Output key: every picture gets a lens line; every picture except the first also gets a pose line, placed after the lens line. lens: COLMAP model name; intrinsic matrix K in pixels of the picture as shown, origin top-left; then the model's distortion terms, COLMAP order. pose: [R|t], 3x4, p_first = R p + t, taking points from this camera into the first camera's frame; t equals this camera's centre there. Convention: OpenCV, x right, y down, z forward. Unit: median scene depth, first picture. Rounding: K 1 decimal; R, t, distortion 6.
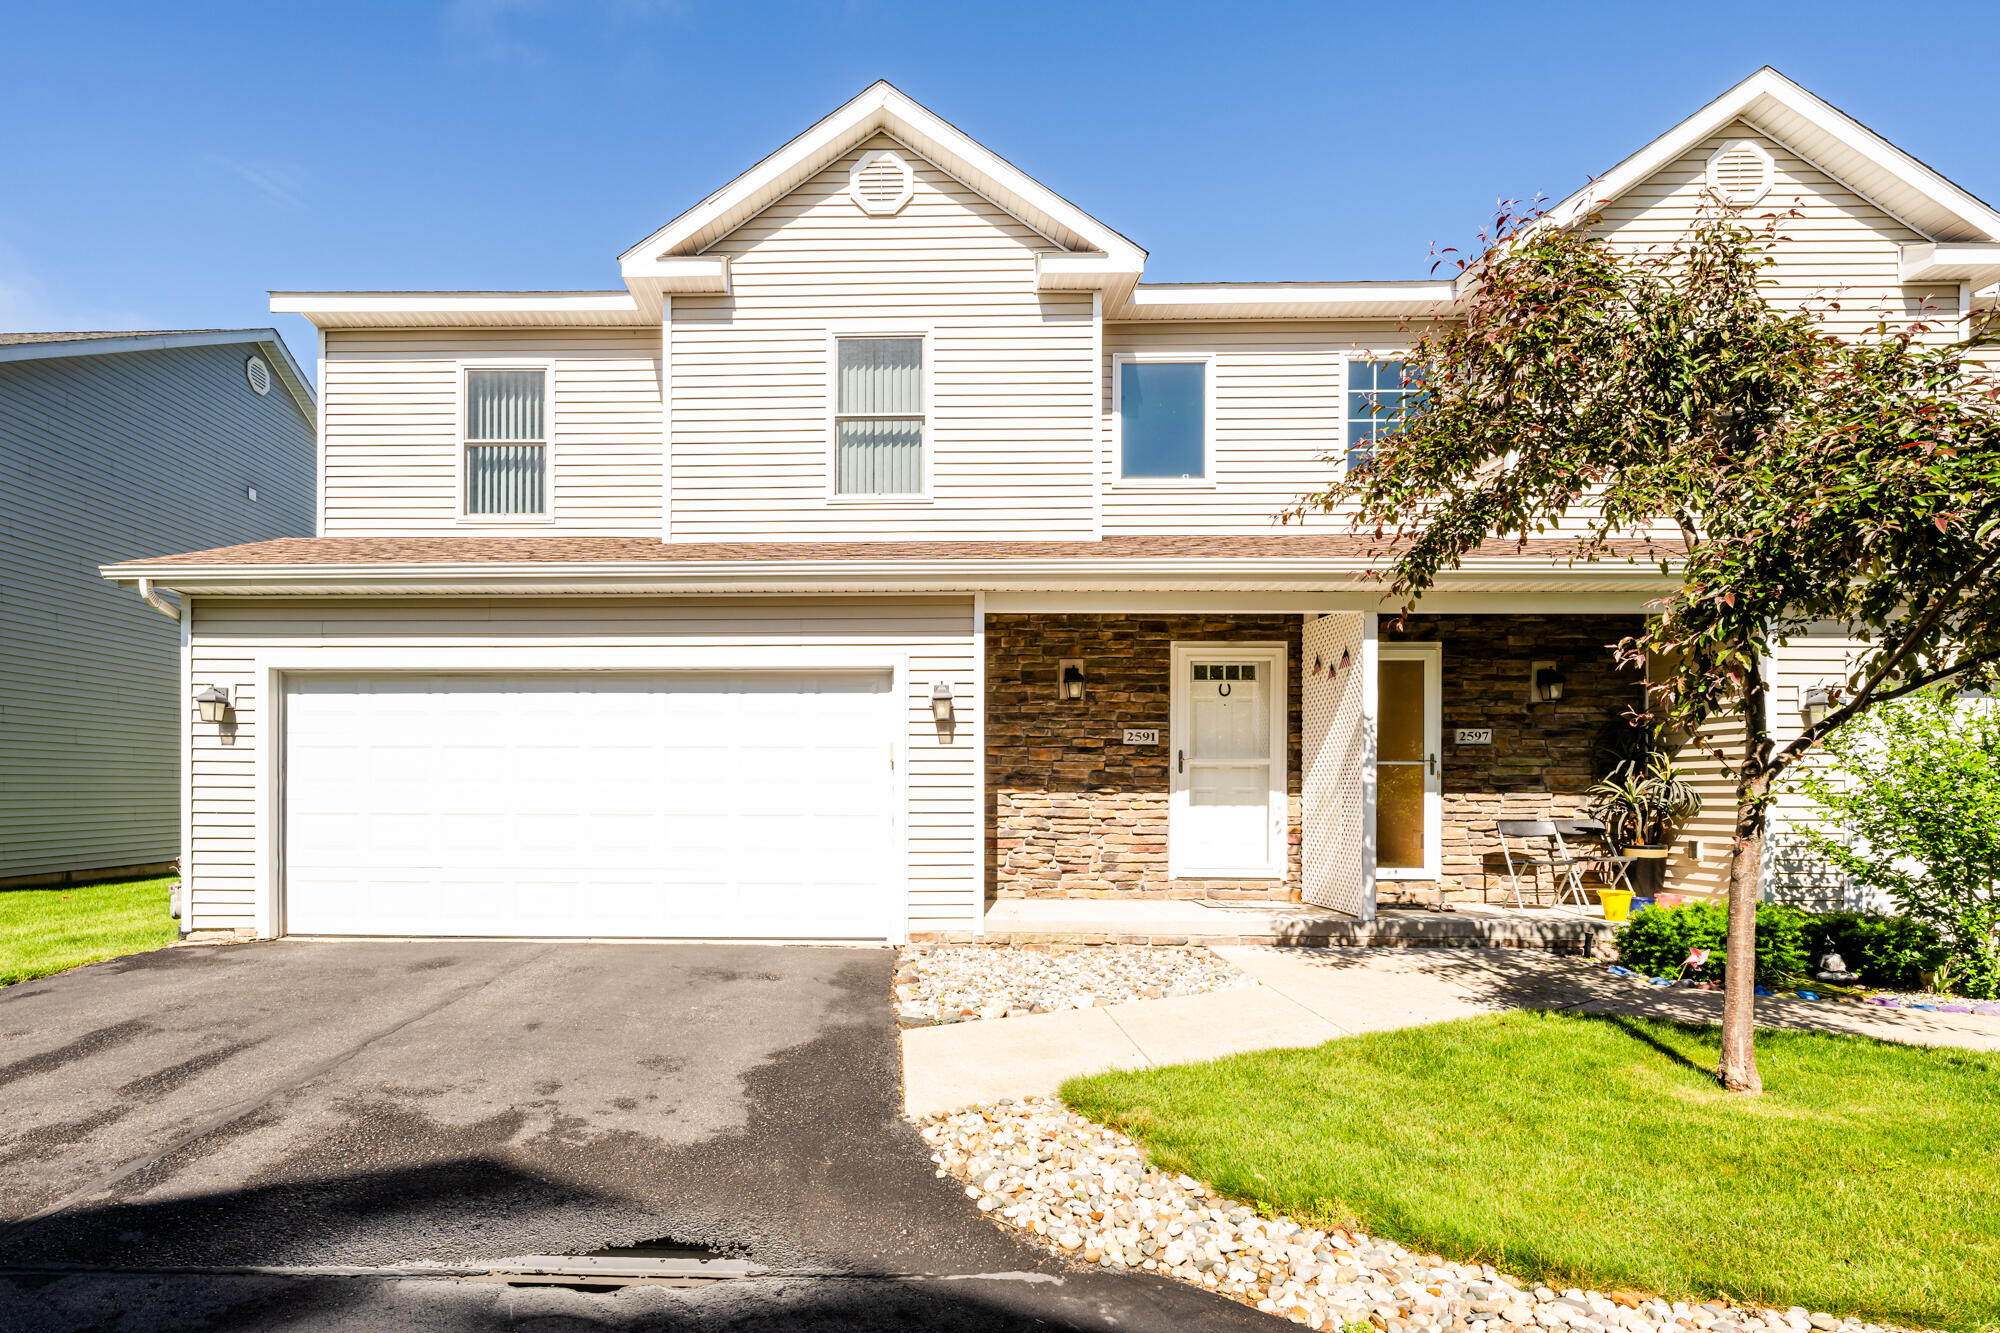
lens RADIAL K [[1012.9, 0, 1000.0], [0, 1012.9, 778.3], [0, 0, 1]] dist [-0.001926, -0.001280]
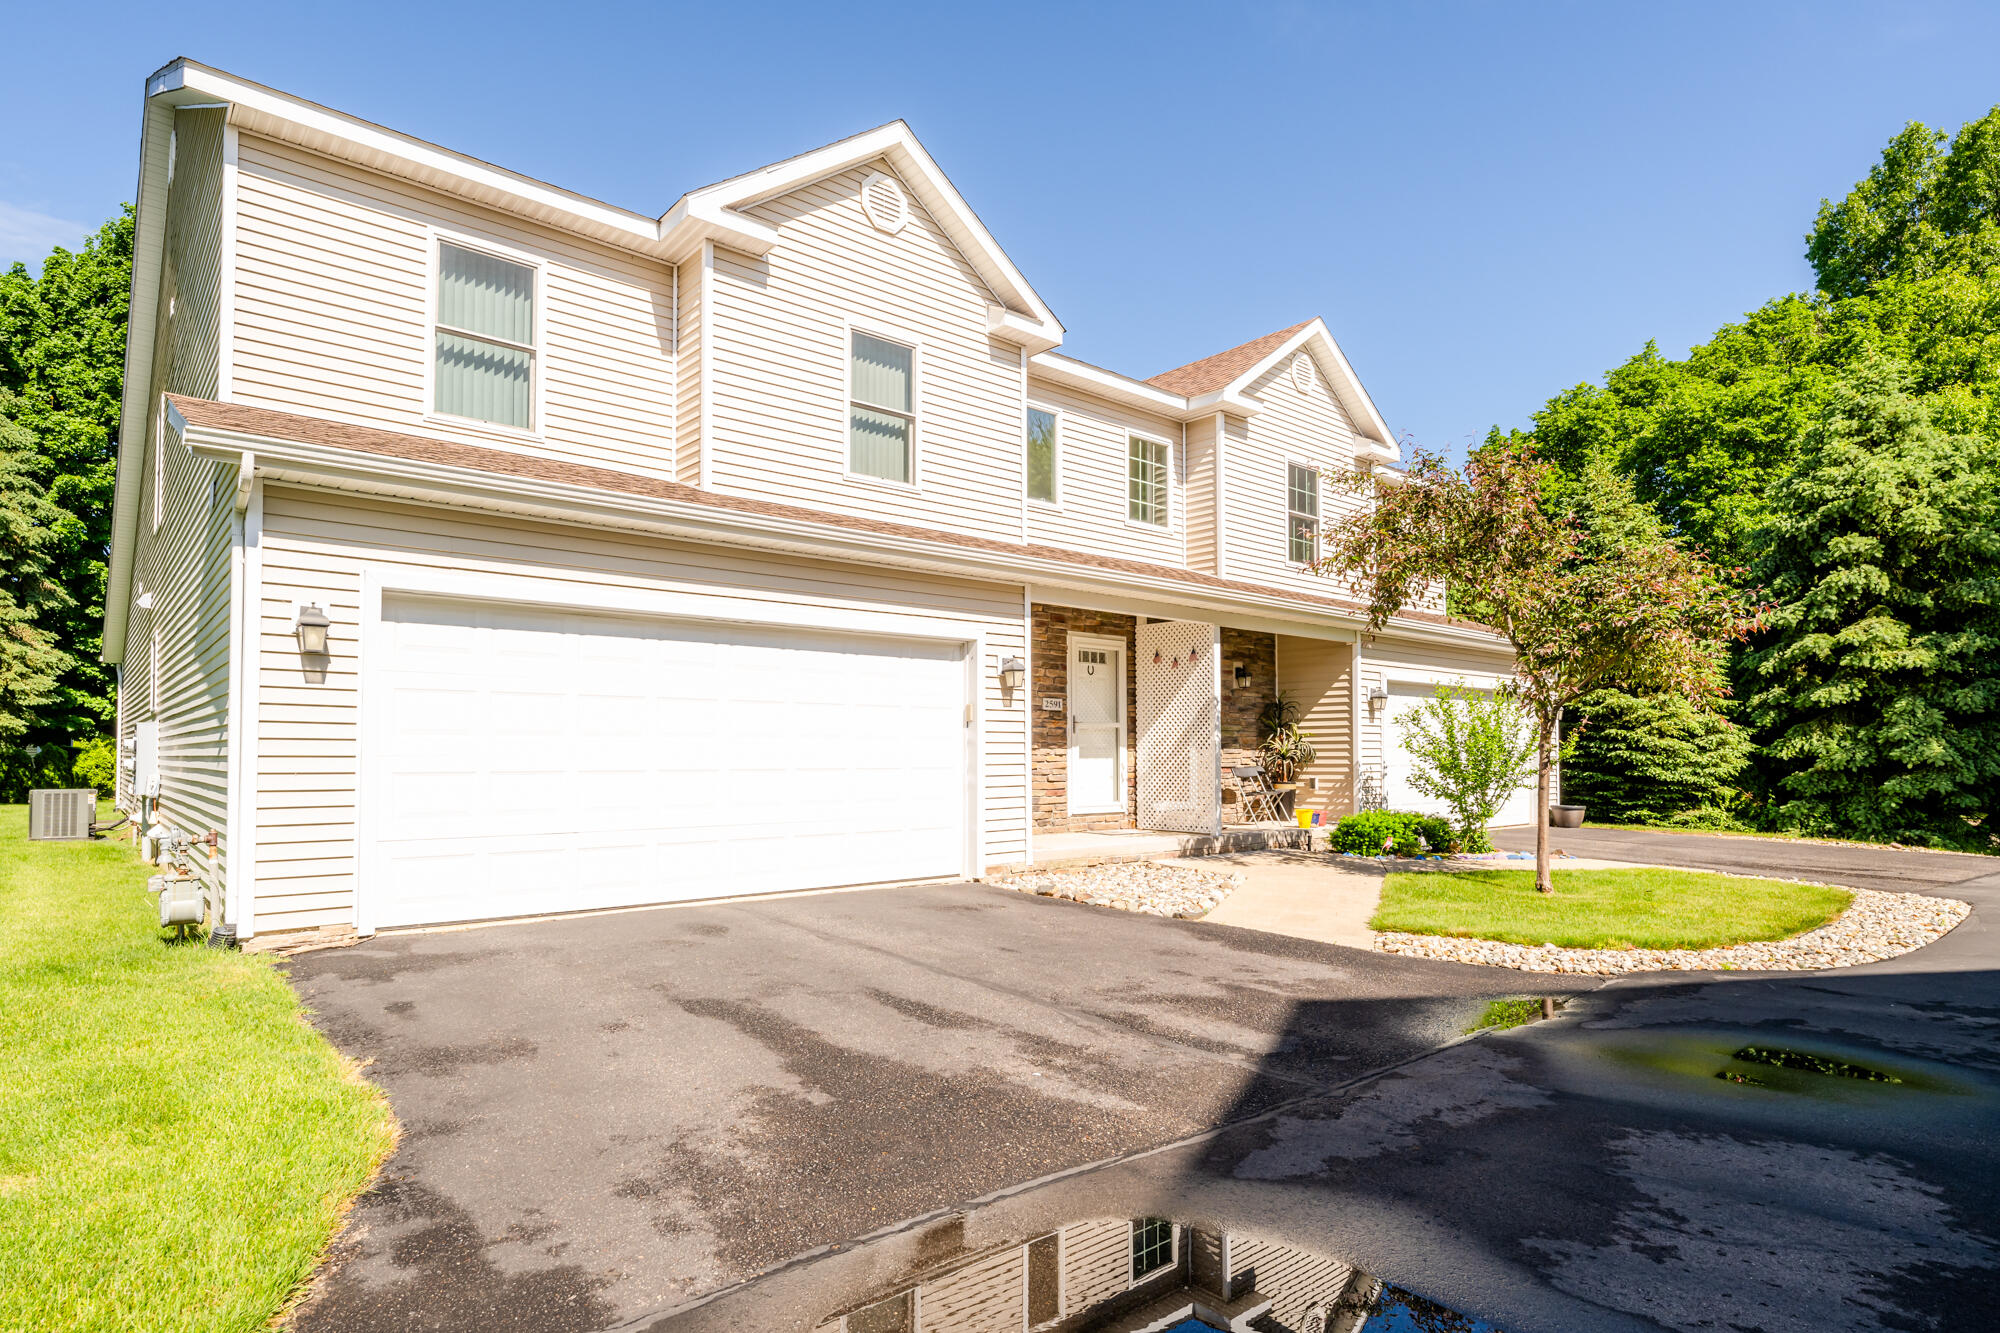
lens RADIAL K [[1071.3, 0, 998.4], [0, 1071.3, 681.0], [0, 0, 1]] dist [0.000760, 0.000135]
pose [[0.738391, 0.041686, 0.673083, -0.813287], [-0.013390, 0.998797, -0.047169, -0.005924], [-0.674240, 0.025817, 0.738061, 0.054449]]
